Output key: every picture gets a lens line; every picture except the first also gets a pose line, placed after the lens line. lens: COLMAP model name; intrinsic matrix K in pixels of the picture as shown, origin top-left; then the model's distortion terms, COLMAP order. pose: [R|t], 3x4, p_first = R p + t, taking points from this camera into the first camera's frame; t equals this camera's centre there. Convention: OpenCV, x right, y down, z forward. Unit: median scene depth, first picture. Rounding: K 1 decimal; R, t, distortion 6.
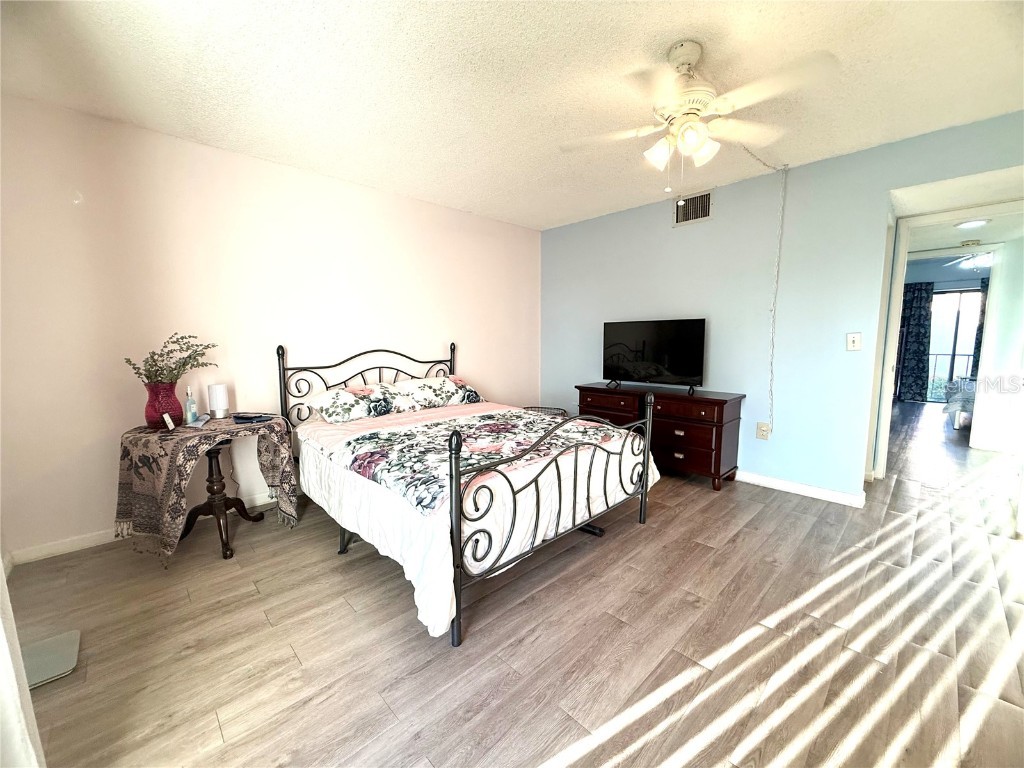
lens RADIAL K [[407.8, 0, 511.7], [0, 407.8, 384.4], [0, 0, 1]] dist [-0.001191, 0.000282]
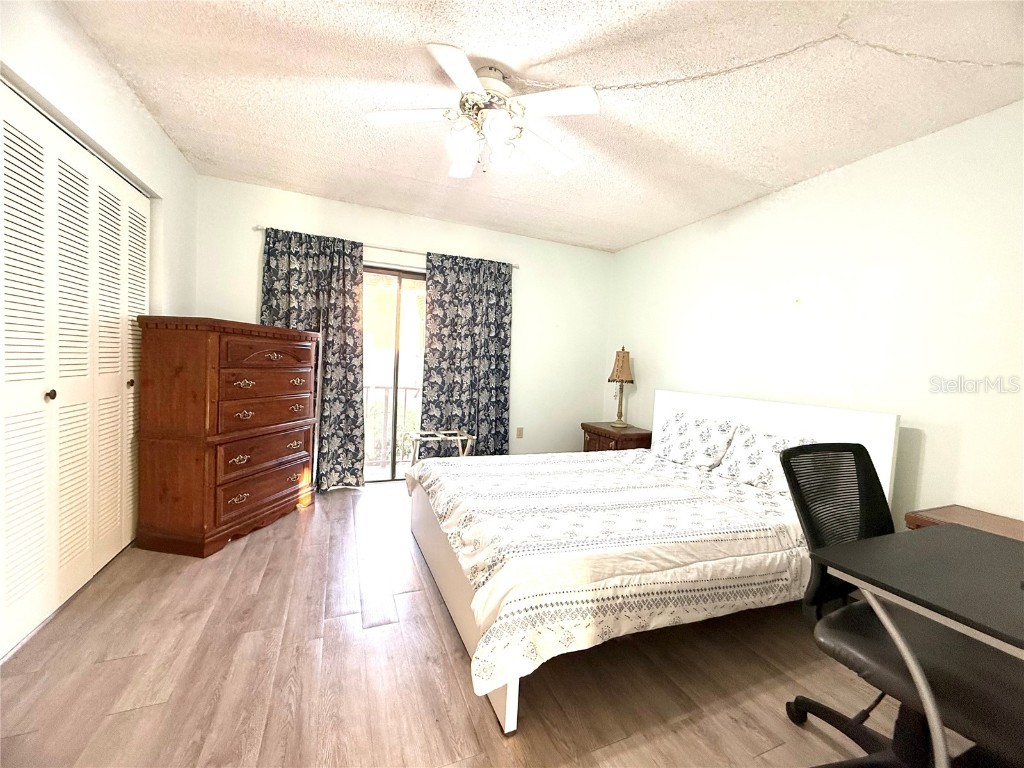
lens RADIAL K [[407.8, 0, 513.3], [0, 407.8, 383.6], [0, 0, 1]] dist [-0.001191, 0.000282]
pose [[0.356919, -0.020137, 0.933918, 1.531483], [0.051689, 0.998662, 0.001779, -0.178864], [-0.932704, 0.047638, 0.357482, 1.589349]]
